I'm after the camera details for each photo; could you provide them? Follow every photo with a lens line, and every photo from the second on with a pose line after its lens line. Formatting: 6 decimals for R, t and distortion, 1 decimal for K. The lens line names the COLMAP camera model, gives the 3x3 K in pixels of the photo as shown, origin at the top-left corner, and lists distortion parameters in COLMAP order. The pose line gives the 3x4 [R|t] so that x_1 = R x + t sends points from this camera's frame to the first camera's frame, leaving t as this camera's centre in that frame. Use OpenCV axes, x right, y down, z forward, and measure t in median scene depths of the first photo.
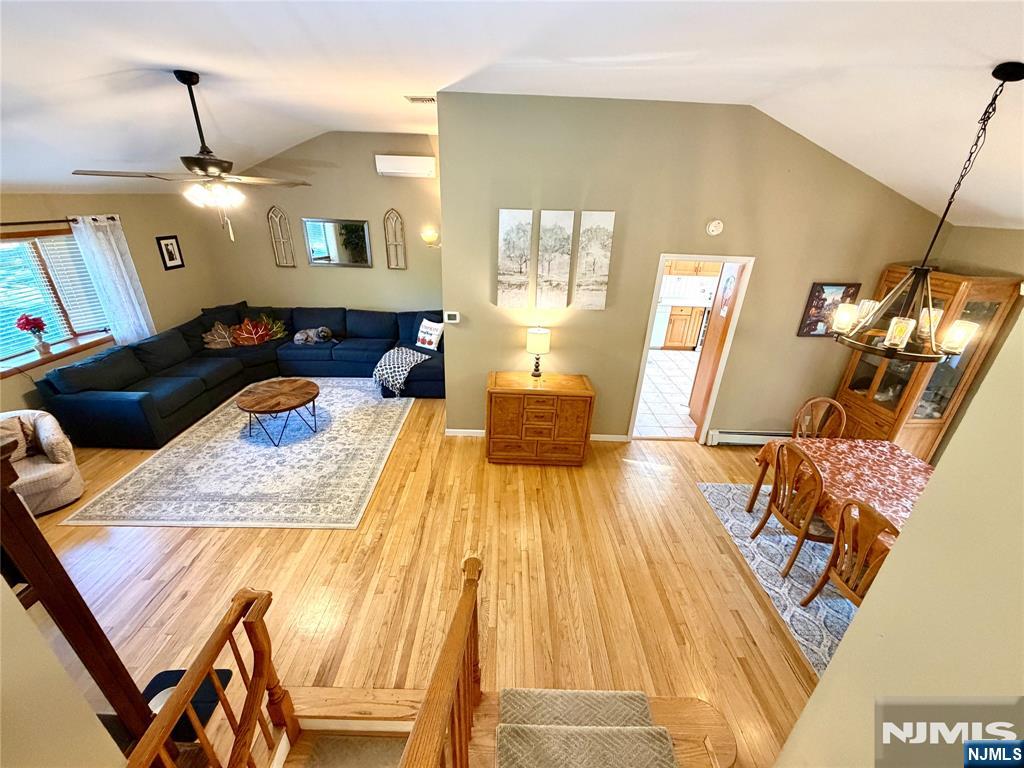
lens RADIAL K [[406.9, 0, 508.3], [0, 406.9, 384.3], [0, 0, 1]] dist [-0.001466, -0.000199]
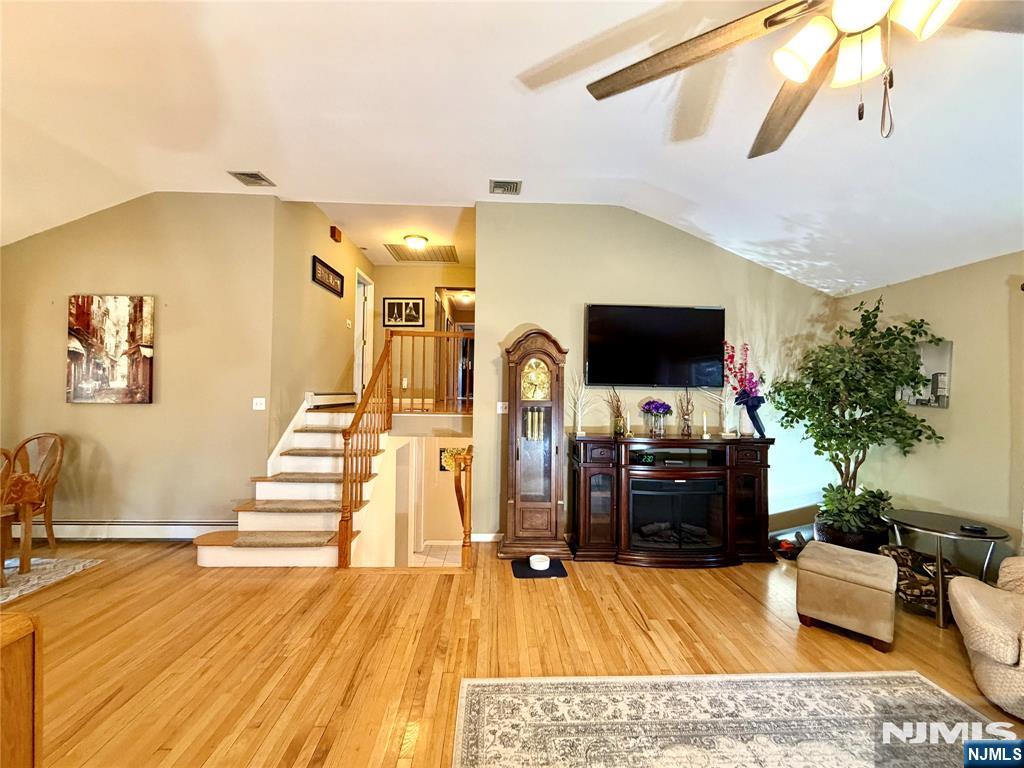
lens RADIAL K [[407.5, 0, 508.0], [0, 407.5, 386.6], [0, 0, 1]] dist [-0.001840, -0.000527]
pose [[-0.998475, -0.046527, -0.029709, -0.284304], [-0.054539, 0.914629, 0.400600, -0.207333], [0.008534, 0.401609, -0.915771, 0.973109]]
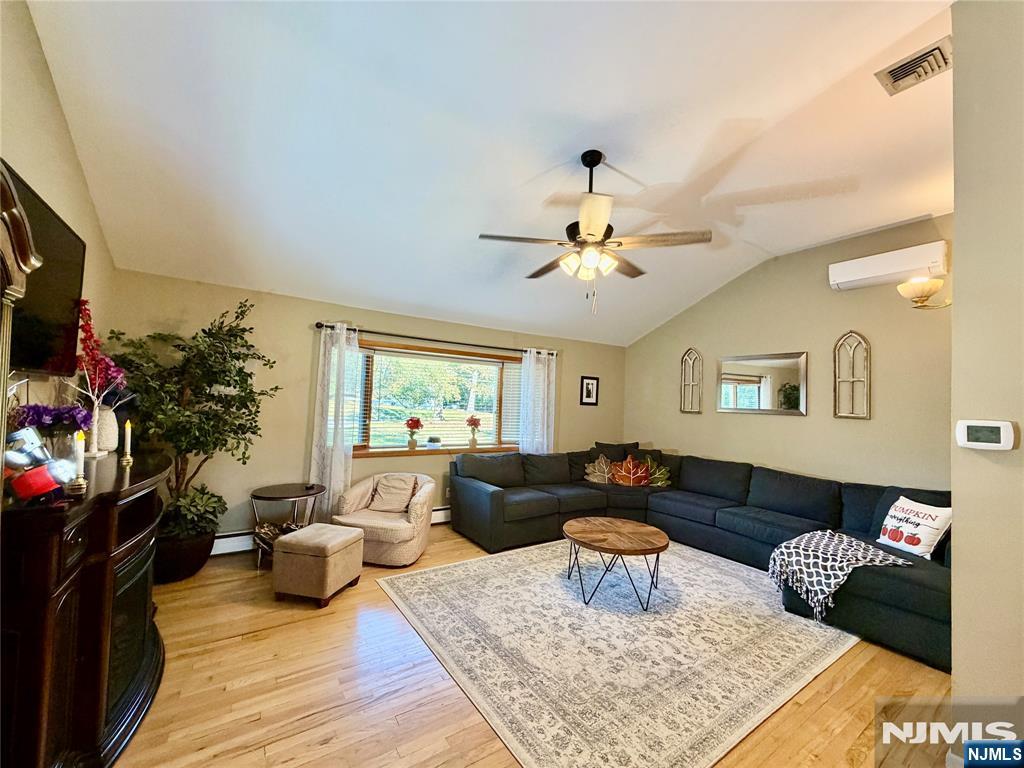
lens RADIAL K [[407.5, 0, 508.0], [0, 407.5, 386.6], [0, 0, 1]] dist [-0.001840, -0.000527]
pose [[0.553015, -0.043282, -0.832046, -0.055182], [-0.359590, 0.888452, -0.285216, 0.065232], [0.751578, 0.456924, 0.475764, 0.381283]]
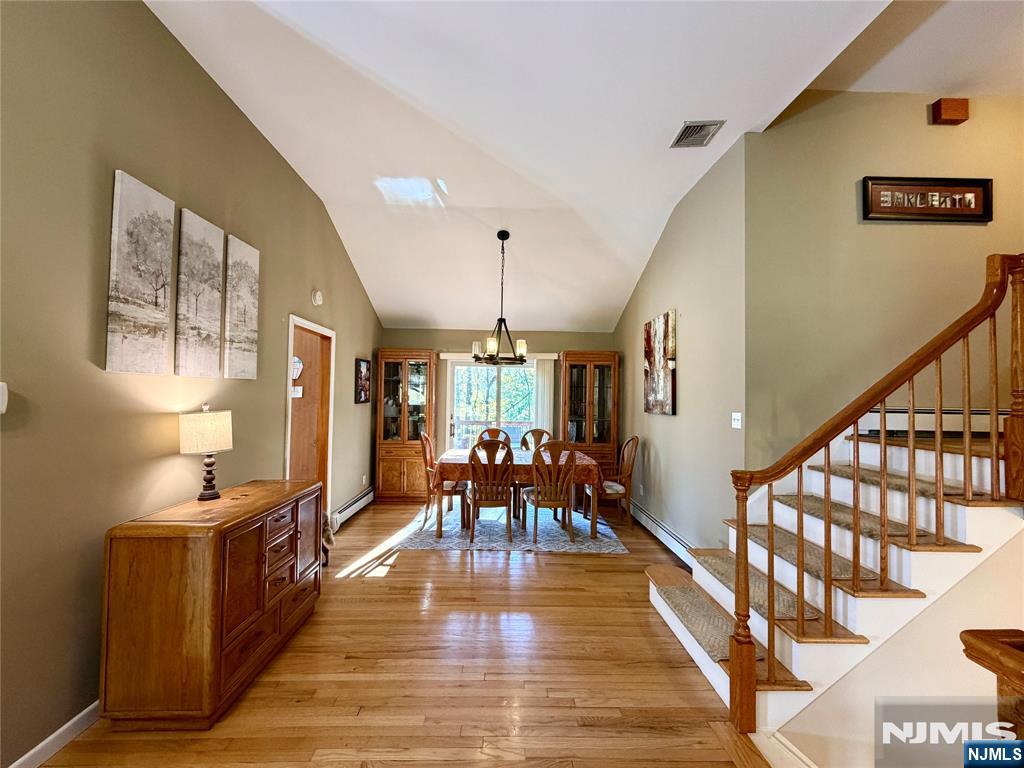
lens RADIAL K [[406.9, 0, 508.3], [0, 406.9, 384.3], [0, 0, 1]] dist [-0.001466, -0.000199]
pose [[-0.020406, -0.003148, 0.999787, -0.409612], [0.396145, 0.918122, 0.010976, -0.008811], [-0.917961, 0.396284, -0.017488, 0.530213]]
